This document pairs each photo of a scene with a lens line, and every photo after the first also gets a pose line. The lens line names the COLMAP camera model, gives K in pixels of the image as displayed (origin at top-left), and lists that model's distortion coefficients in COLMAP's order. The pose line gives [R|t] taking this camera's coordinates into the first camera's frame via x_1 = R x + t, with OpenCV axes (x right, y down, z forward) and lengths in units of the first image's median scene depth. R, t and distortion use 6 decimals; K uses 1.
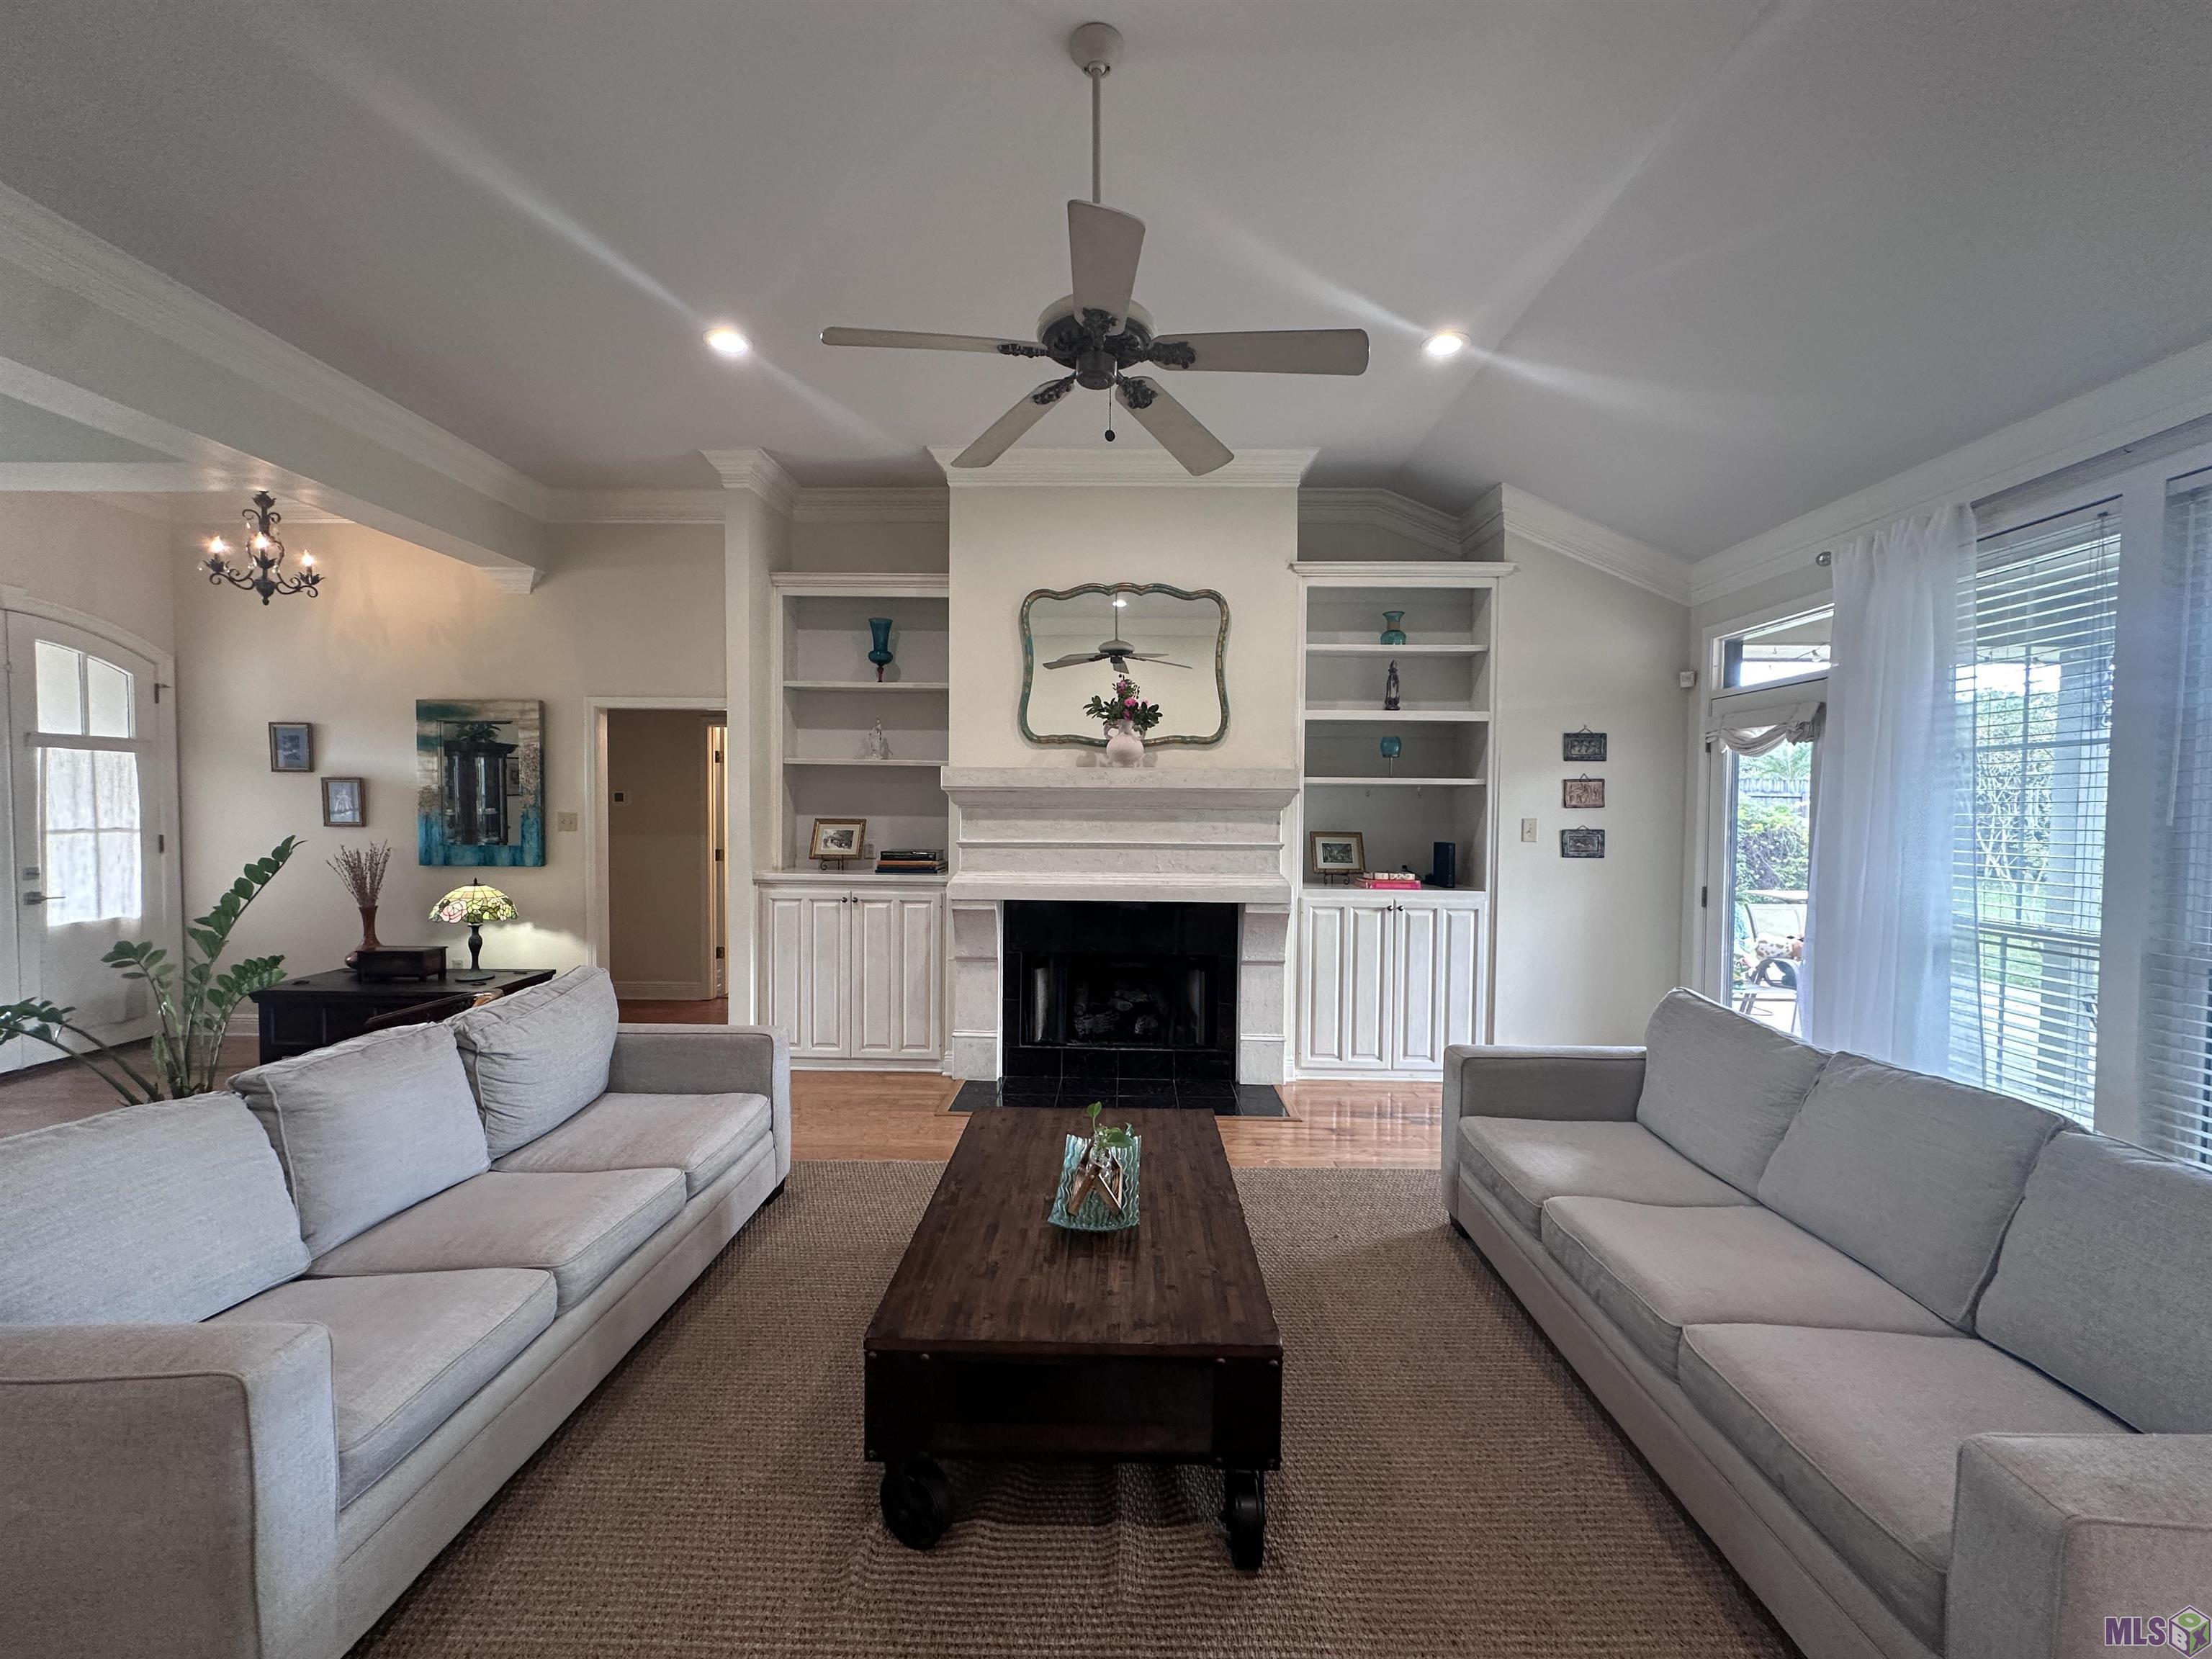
lens RADIAL K [[885.8, 0, 1106.0], [0, 885.8, 829.5], [0, 0, 1]] dist [-0.000319, -0.000228]
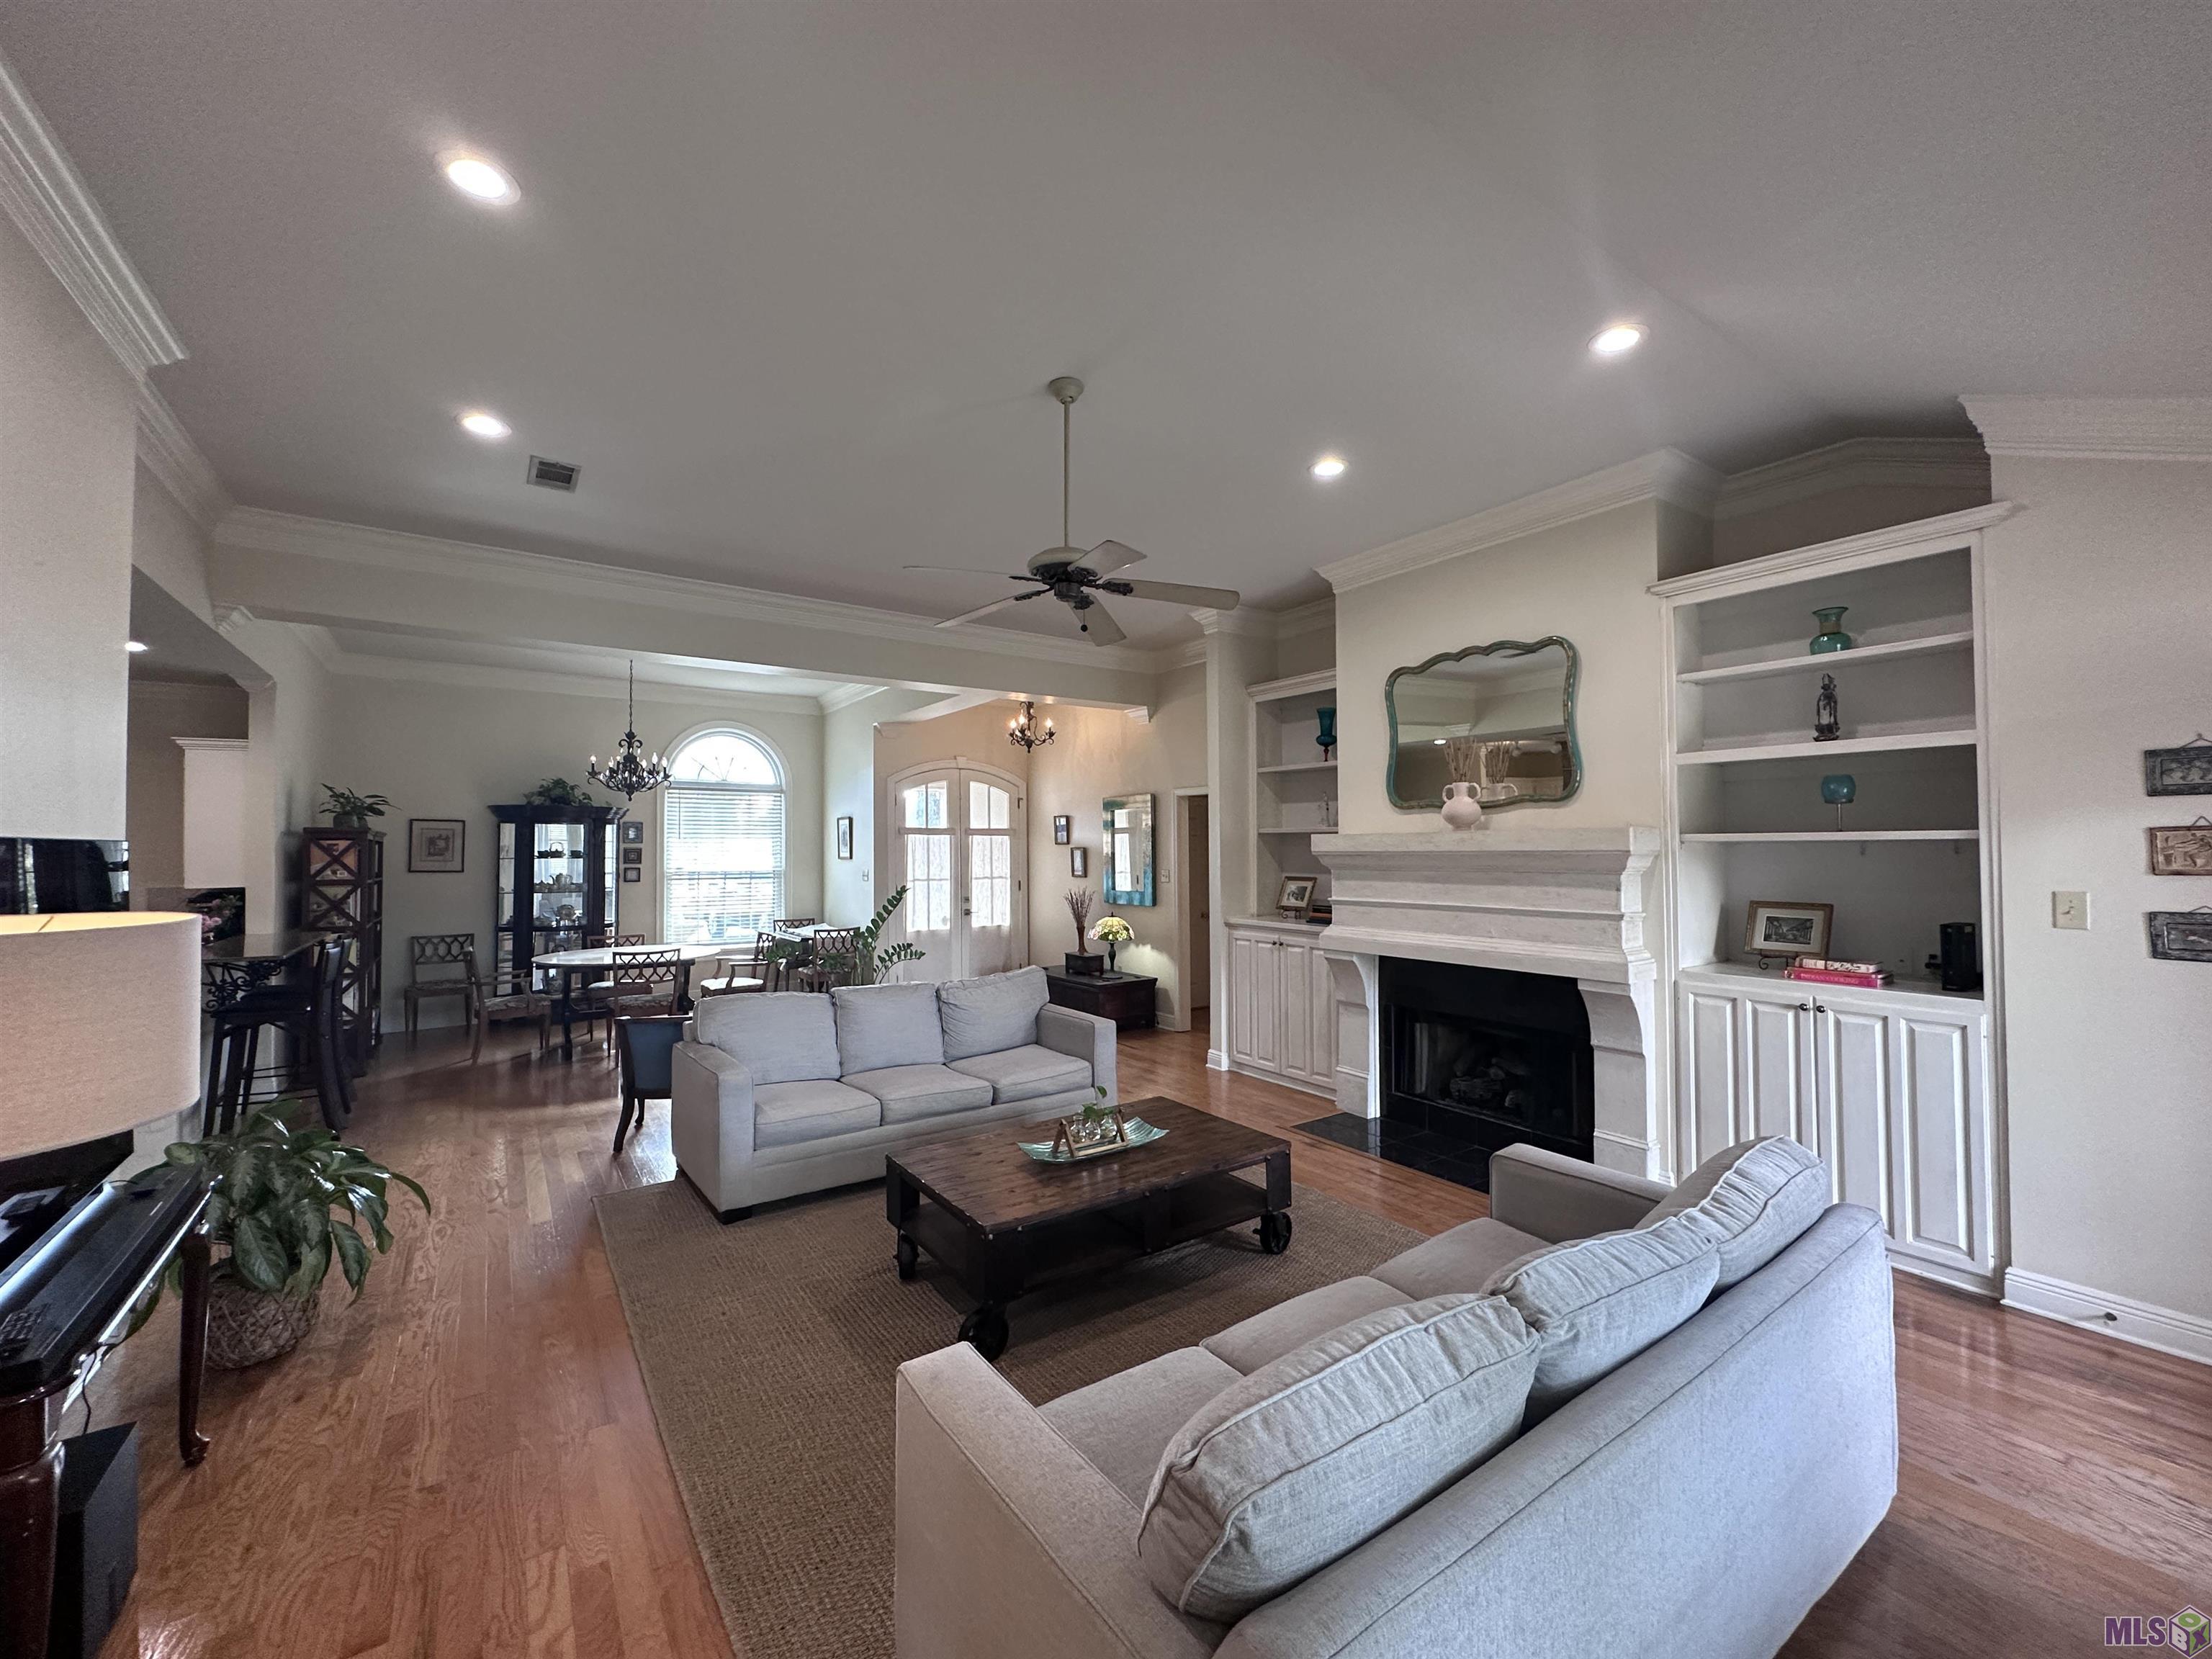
lens RADIAL K [[885.8, 0, 1106.0], [0, 885.8, 829.5], [0, 0, 1]] dist [-0.000319, -0.000228]
pose [[0.591563, -0.030036, -0.805699, 0.568034], [-0.013322, 0.998805, -0.047015, -0.017503], [0.806149, 0.038546, 0.590456, 0.076499]]
